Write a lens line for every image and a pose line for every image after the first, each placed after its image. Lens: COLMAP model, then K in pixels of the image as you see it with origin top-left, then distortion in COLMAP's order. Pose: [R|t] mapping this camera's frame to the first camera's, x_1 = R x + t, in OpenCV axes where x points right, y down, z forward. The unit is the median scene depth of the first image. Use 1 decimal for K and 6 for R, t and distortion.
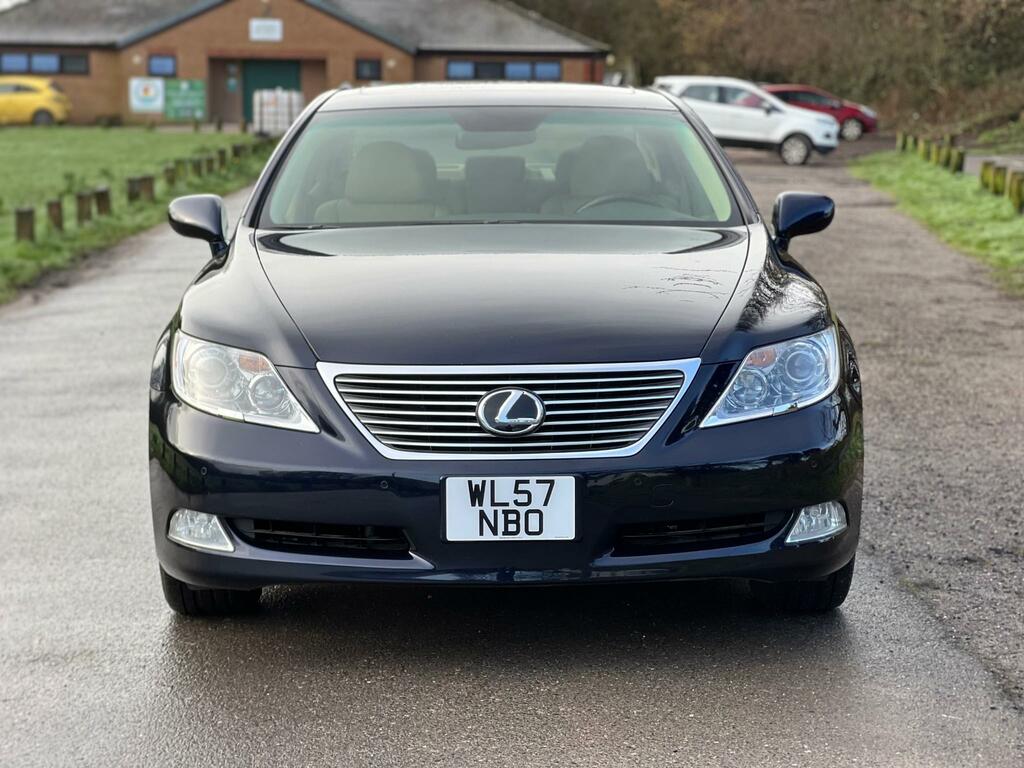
lens RADIAL K [[2437.9, 0, 512.0], [0, 2437.9, 384.0], [0, 0, 1]] dist [0.078044, 0.955808]
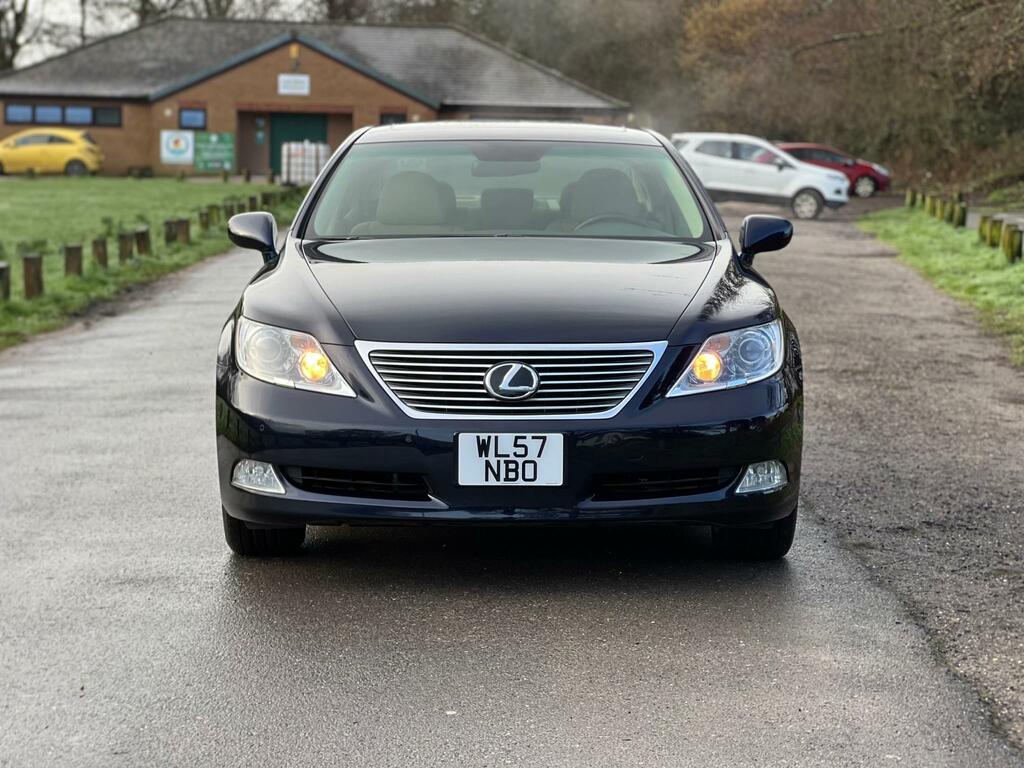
lens RADIAL K [[2490.1, 0, 512.0], [0, 2490.1, 384.0], [0, 0, 1]] dist [-0.228172, 5.927883]
pose [[0.999894, 0.011369, -0.009122, 0.006492], [-0.011601, 0.999598, -0.025862, 0.026638], [0.008824, 0.025965, 0.999624, -0.150063]]
